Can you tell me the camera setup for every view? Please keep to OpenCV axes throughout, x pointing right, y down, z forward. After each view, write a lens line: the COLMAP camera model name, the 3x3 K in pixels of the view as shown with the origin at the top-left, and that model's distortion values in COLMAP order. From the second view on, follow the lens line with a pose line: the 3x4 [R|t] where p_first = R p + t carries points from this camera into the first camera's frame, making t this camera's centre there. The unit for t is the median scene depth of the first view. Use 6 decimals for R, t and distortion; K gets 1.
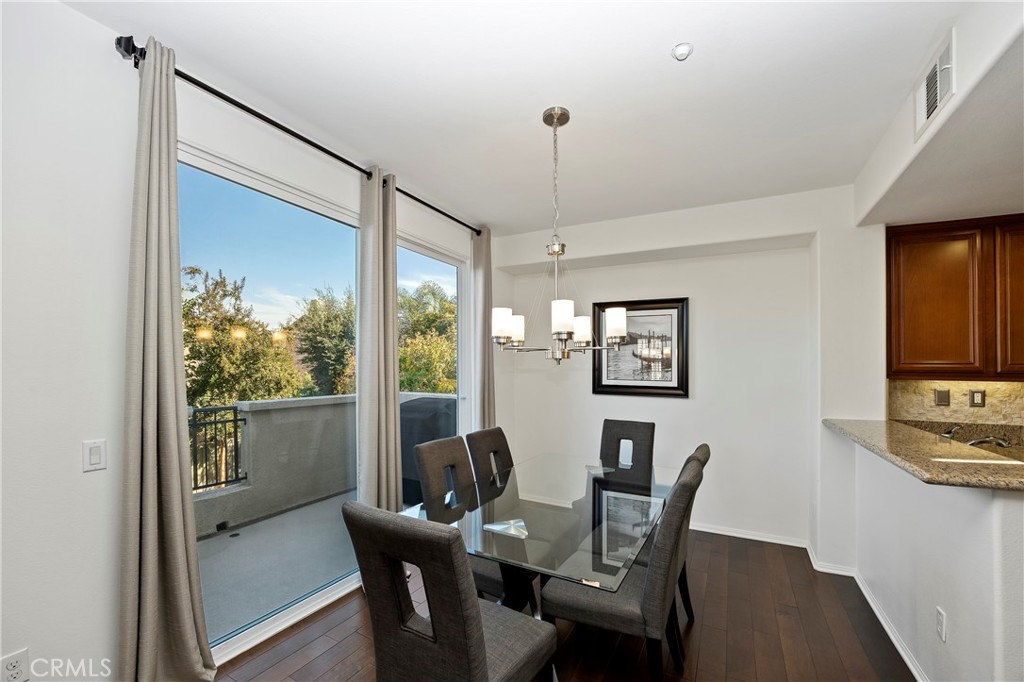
lens RADIAL K [[420.2, 0, 512.6], [0, 420.2, 360.7], [0, 0, 1]] dist [0.000995, 0.000262]
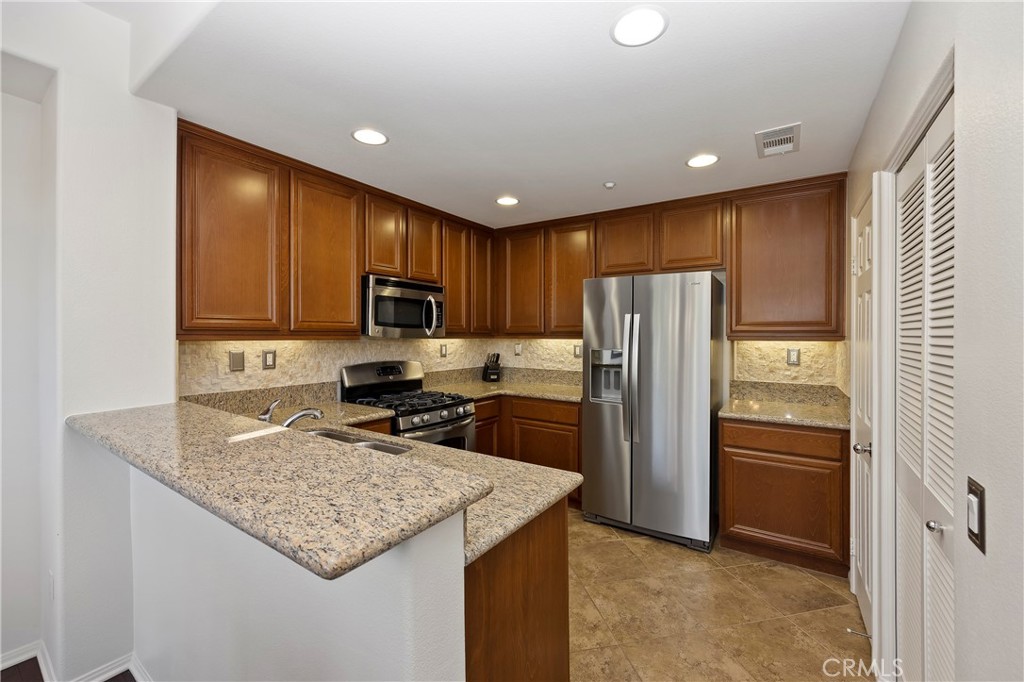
lens RADIAL K [[420.2, 0, 509.8], [0, 420.2, 330.0], [0, 0, 1]] dist [0.000995, 0.000262]
pose [[0.129799, -0.001827, 0.991539, 0.283099], [-0.017750, 0.999834, 0.004166, 0.013812], [-0.991381, -0.018140, 0.129745, 0.375387]]
